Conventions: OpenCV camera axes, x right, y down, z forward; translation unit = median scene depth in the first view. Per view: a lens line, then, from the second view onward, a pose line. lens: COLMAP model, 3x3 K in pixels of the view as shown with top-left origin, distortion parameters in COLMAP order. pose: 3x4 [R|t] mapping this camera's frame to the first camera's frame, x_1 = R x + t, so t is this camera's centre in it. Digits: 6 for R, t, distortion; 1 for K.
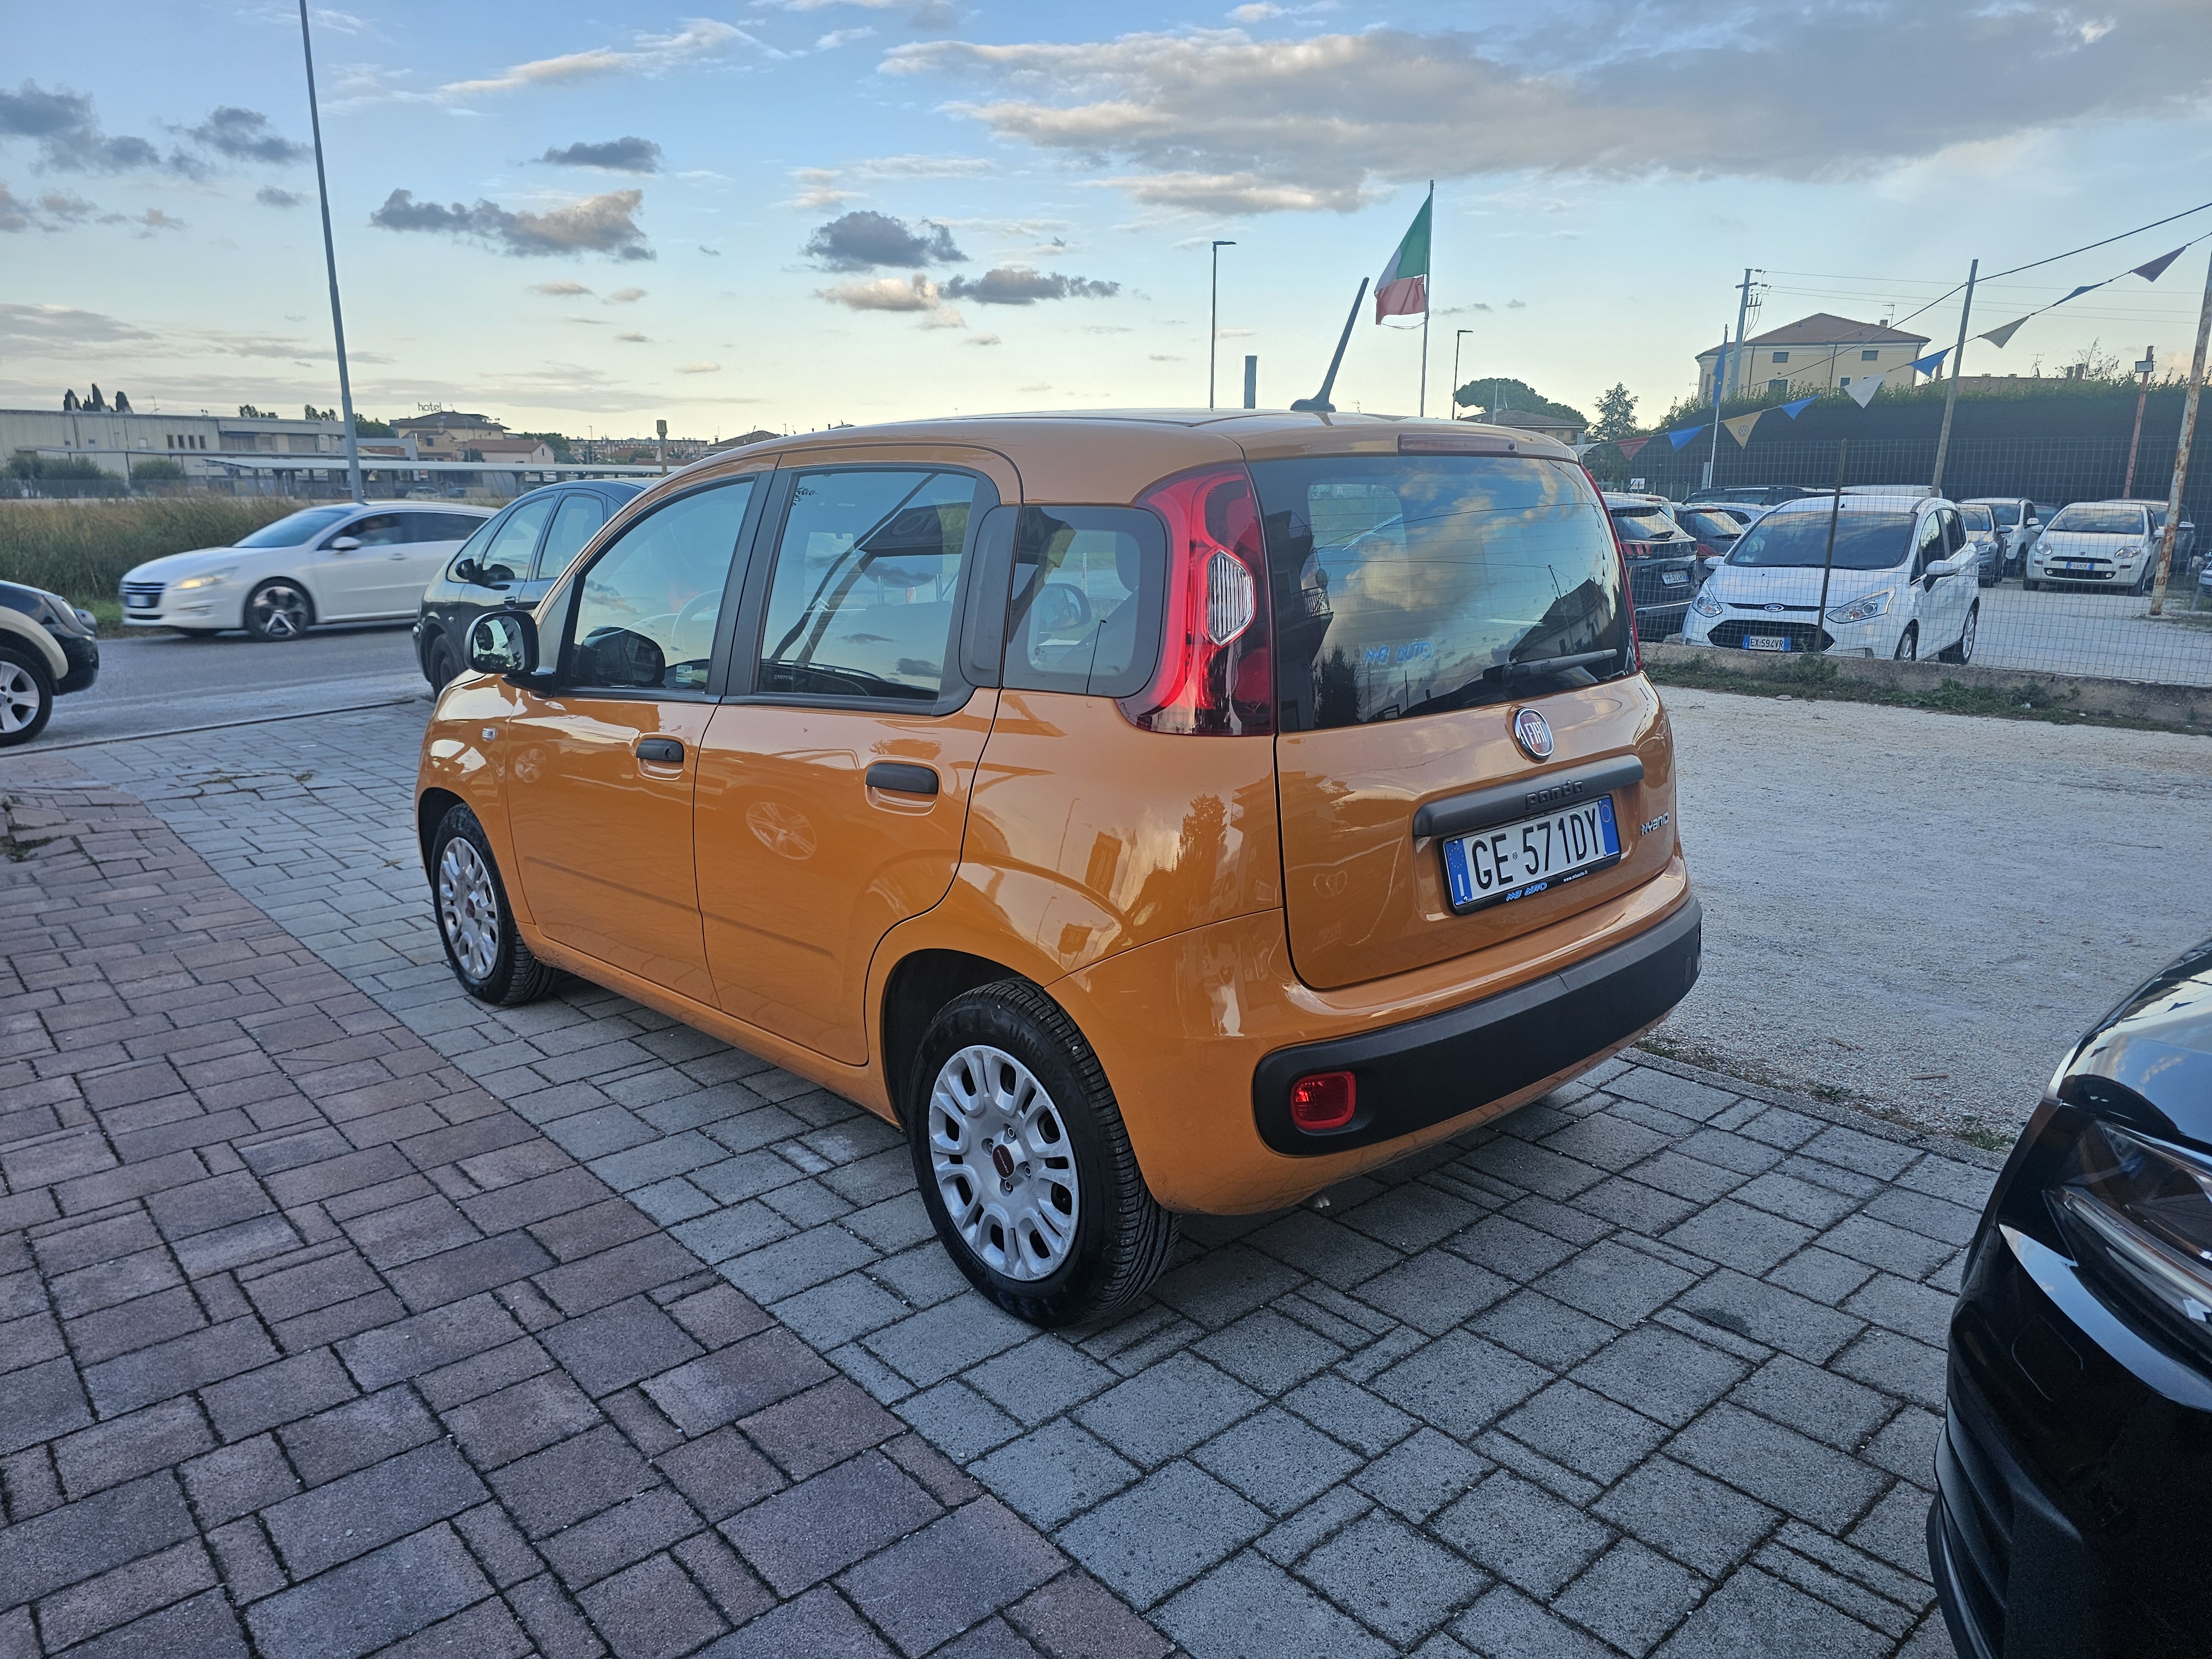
lens RADIAL K [[1478.5, 0, 1099.6], [0, 1478.5, 838.4], [0, 0, 1]] dist [0.050862, -0.048149]
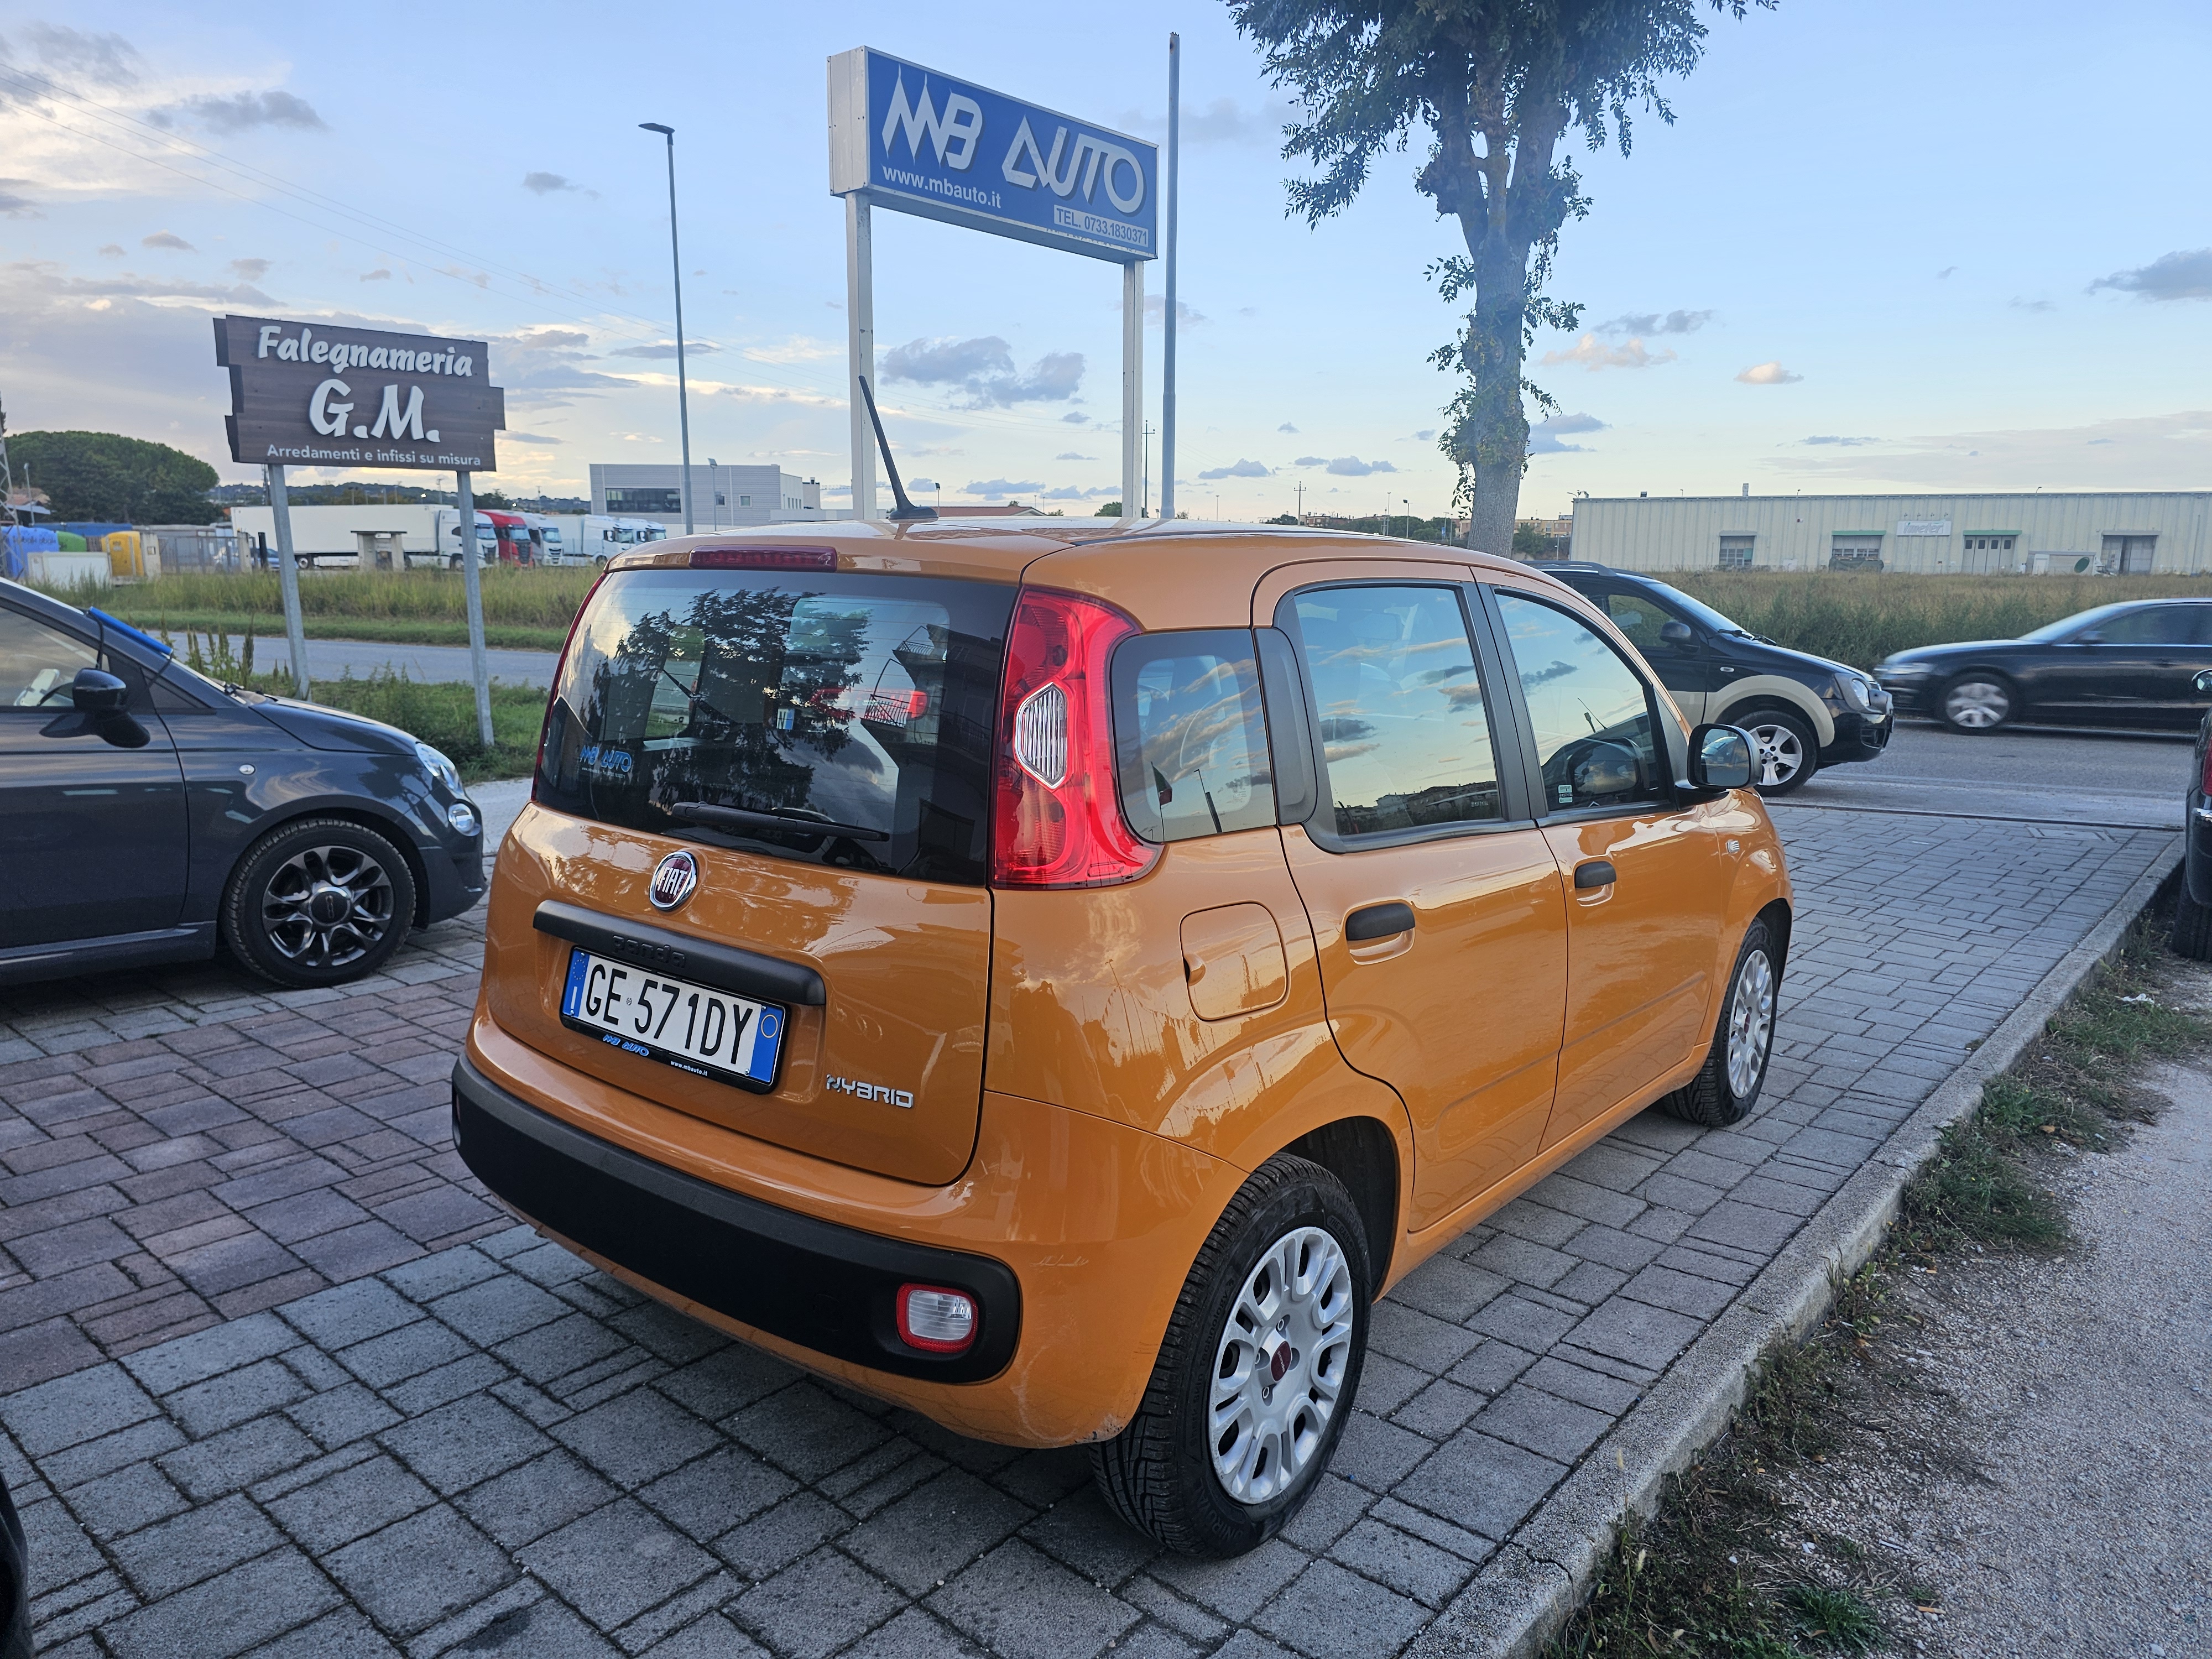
lens RADIAL K [[1490.5, 0, 1115.3], [0, 1490.5, 825.5], [0, 0, 1]] dist [0.048770, -0.040996]
pose [[0.146841, 0.175081, -0.973542, 1.043982], [-0.236865, 0.961800, 0.137243, -0.251531], [0.960382, 0.210445, 0.182702, 0.952067]]
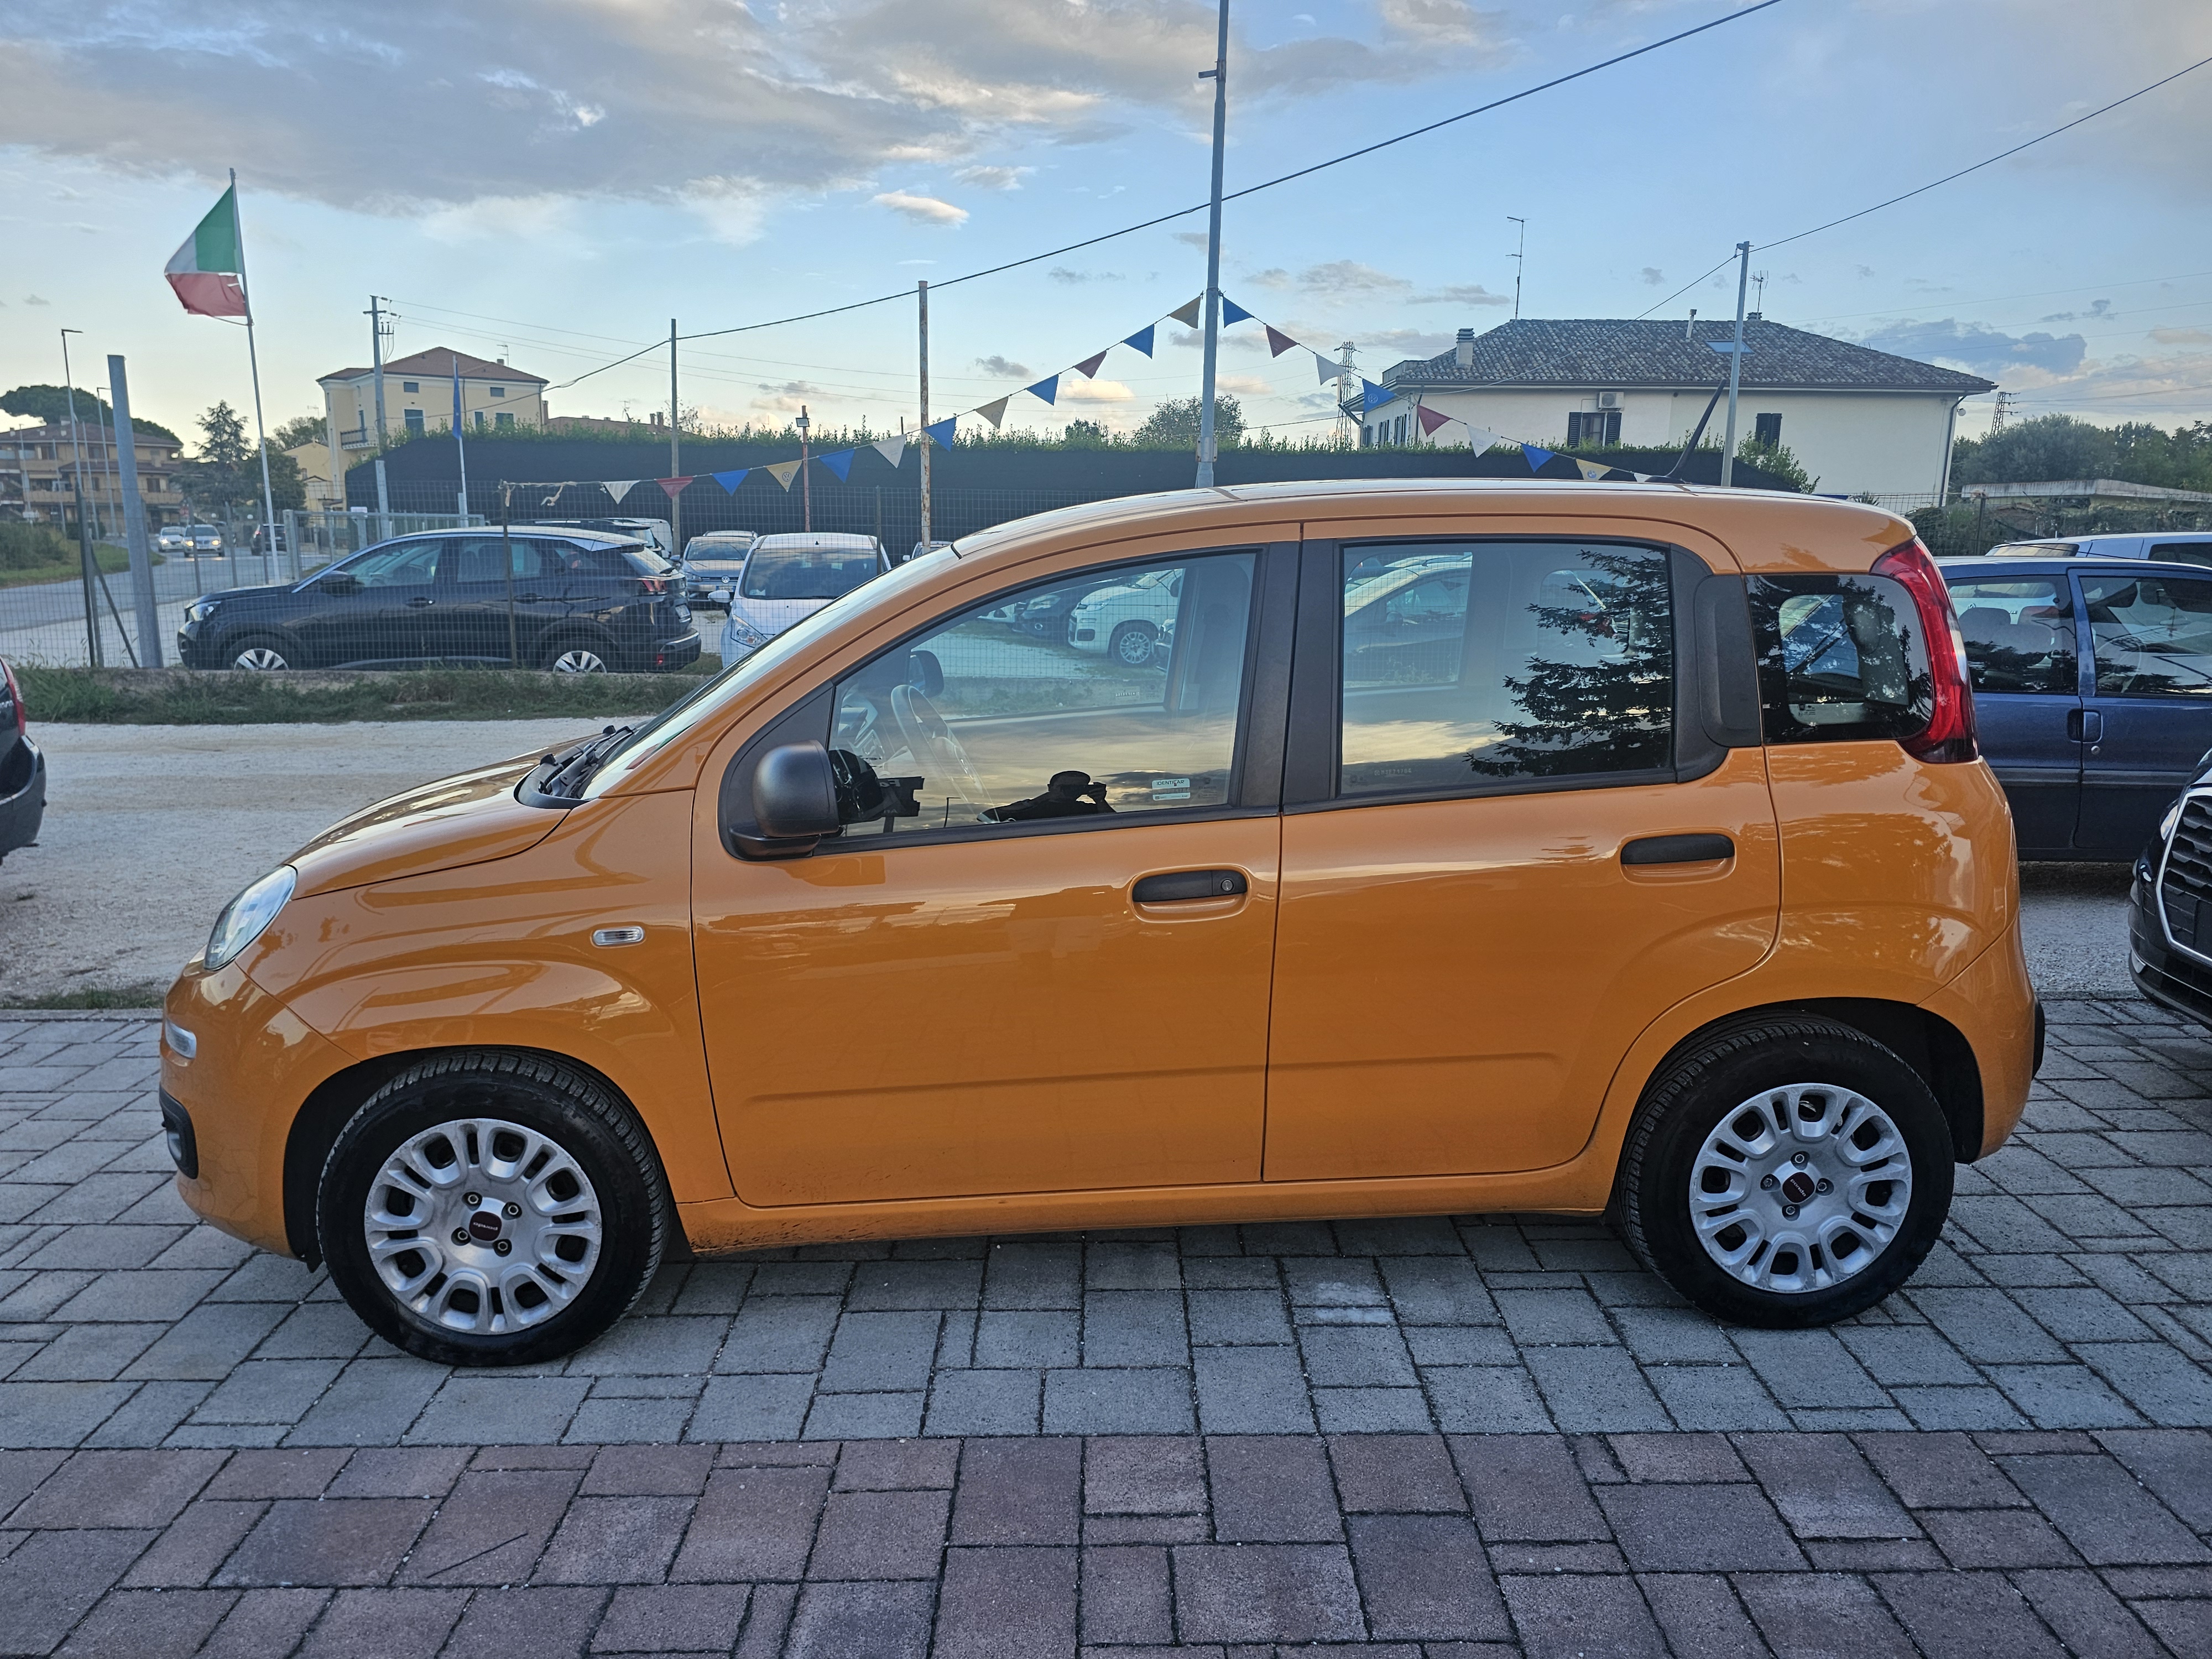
lens RADIAL K [[1485.3, 0, 1106.5], [0, 1485.3, 819.4], [0, 0, 1]] dist [0.049410, -0.049037]
pose [[0.655609, -0.146522, 0.740748, -1.006366], [0.169240, 0.984549, 0.044957, -0.153009], [-0.735890, 0.095890, 0.670277, 0.540530]]
